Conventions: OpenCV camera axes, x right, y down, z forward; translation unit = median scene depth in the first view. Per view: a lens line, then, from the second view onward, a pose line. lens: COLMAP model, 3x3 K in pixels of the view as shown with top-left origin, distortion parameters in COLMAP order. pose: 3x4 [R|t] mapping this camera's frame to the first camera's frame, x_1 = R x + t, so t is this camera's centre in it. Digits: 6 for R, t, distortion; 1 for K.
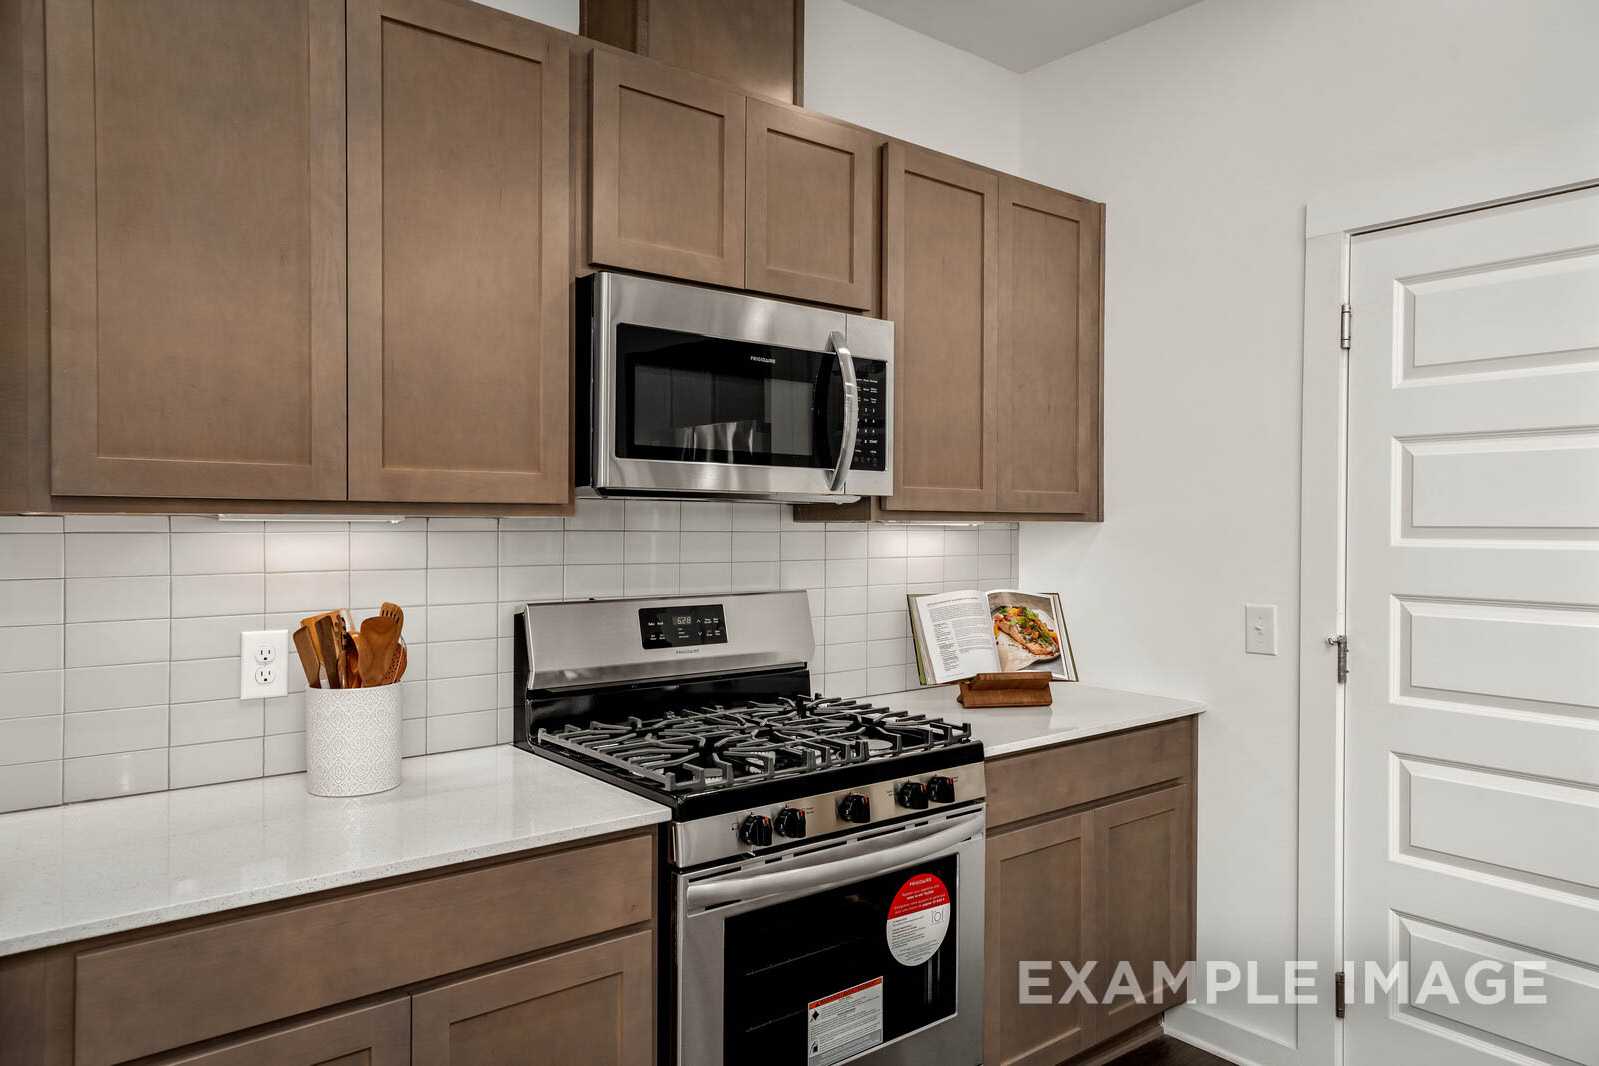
lens RADIAL K [[1057.5, 0, 799.5], [0, 1057.5, 533.0], [0, 0, 1]] dist [0.027749, 0.000495]
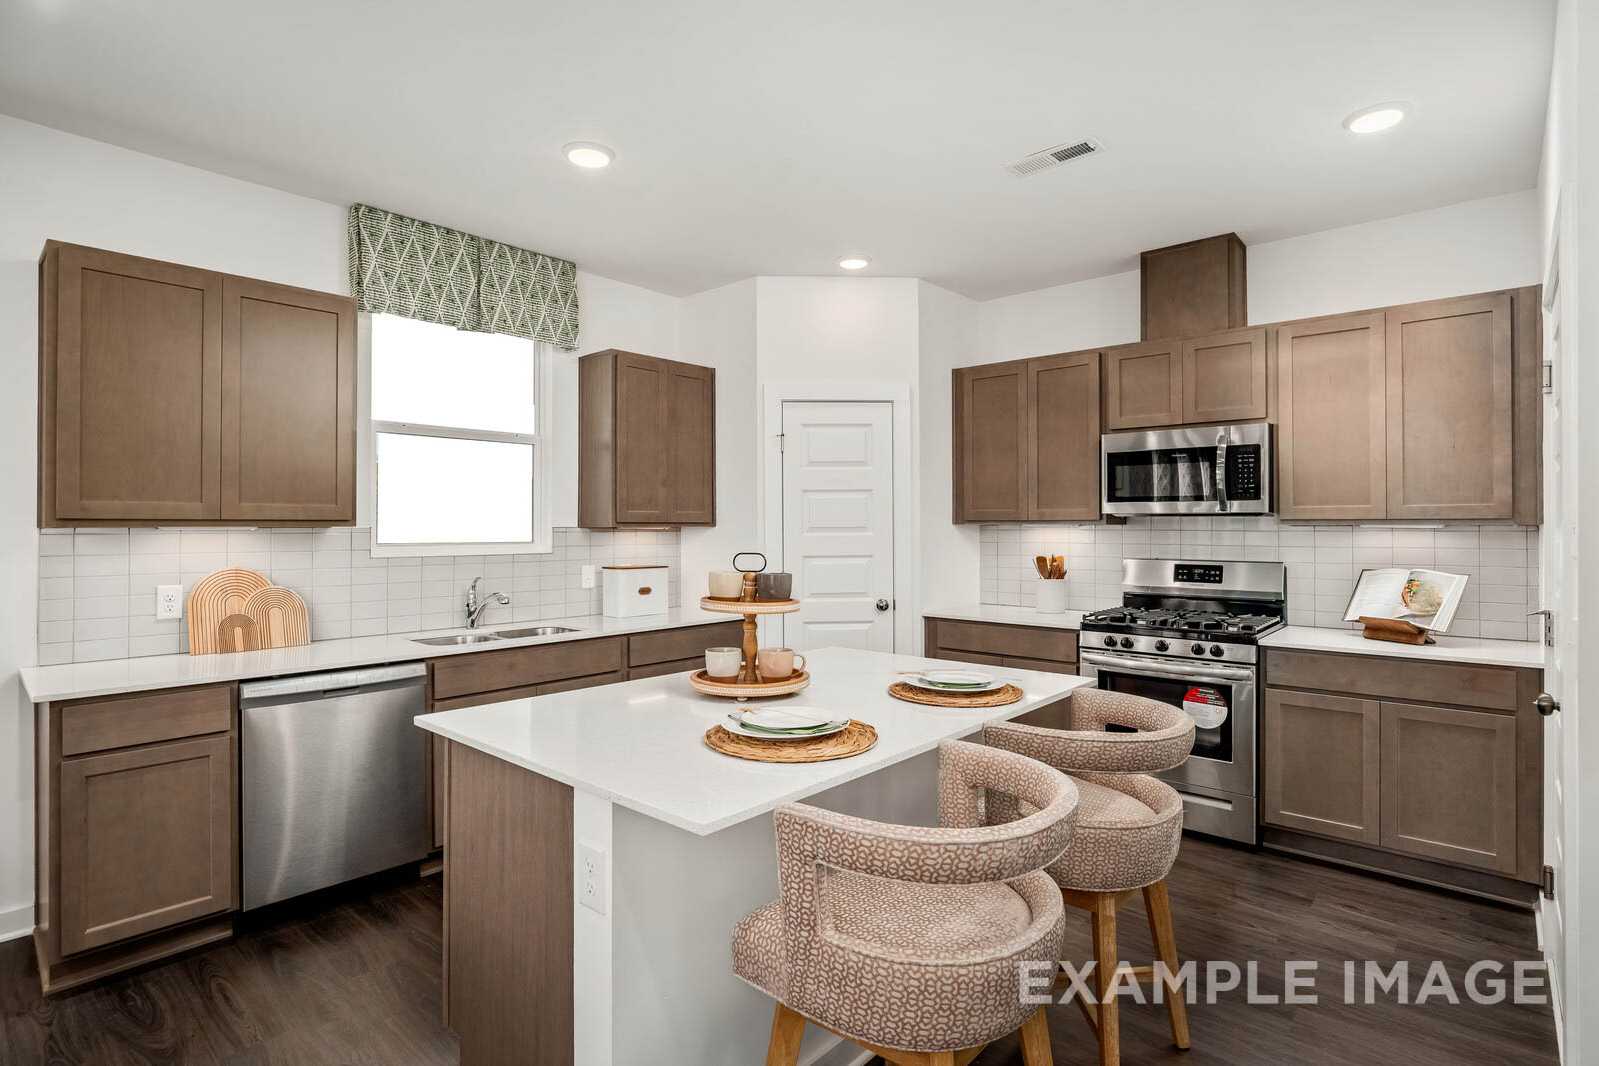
lens RADIAL K [[813.6, 0, 806.6], [0, 813.6, 521.1], [0, 0, 1]] dist [-0.004860, -0.000059]
pose [[0.175441, -0.011566, -0.984422, 1.473528], [-0.007030, 0.999891, -0.013000, 0.007578], [0.984465, 0.009201, 0.175340, -0.093376]]
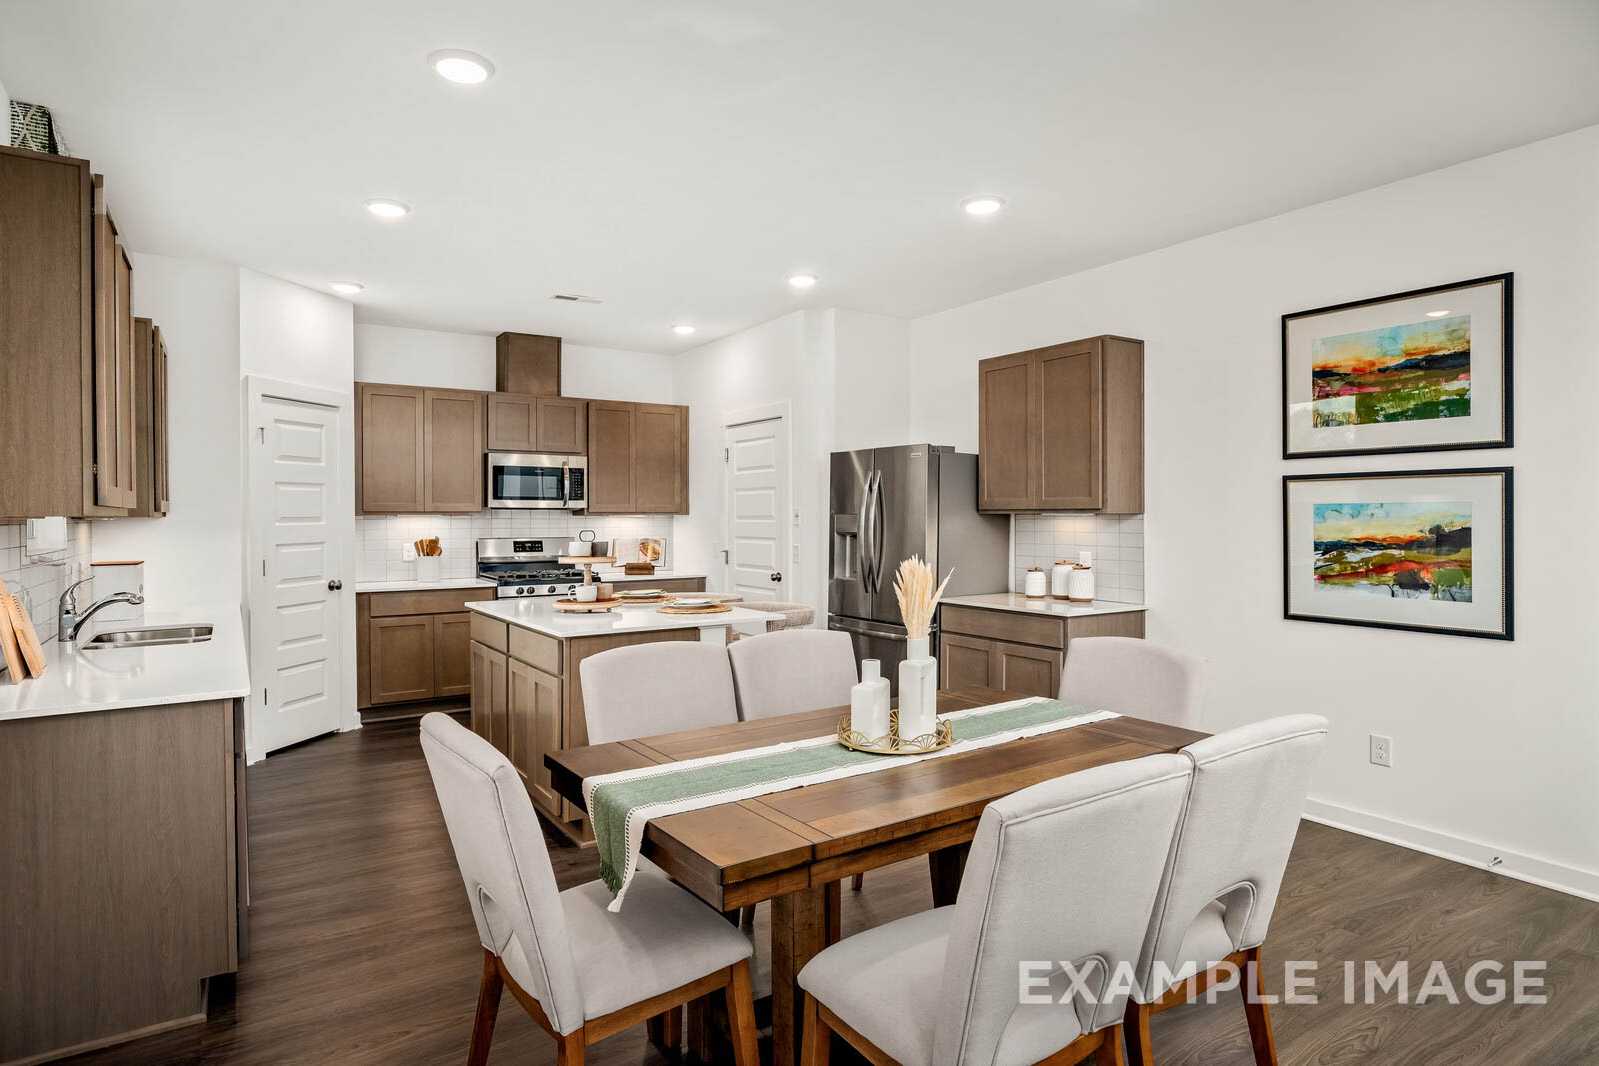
lens RADIAL K [[859.9, 0, 799.5], [0, 859.9, 533.0], [0, 0, 1]] dist [-0.004882, 0.000421]
pose [[0.995508, -0.006475, -0.094458, 1.079855], [0.007390, 0.999929, 0.009342, 0.026532], [0.094390, -0.009998, 0.995485, -1.772311]]
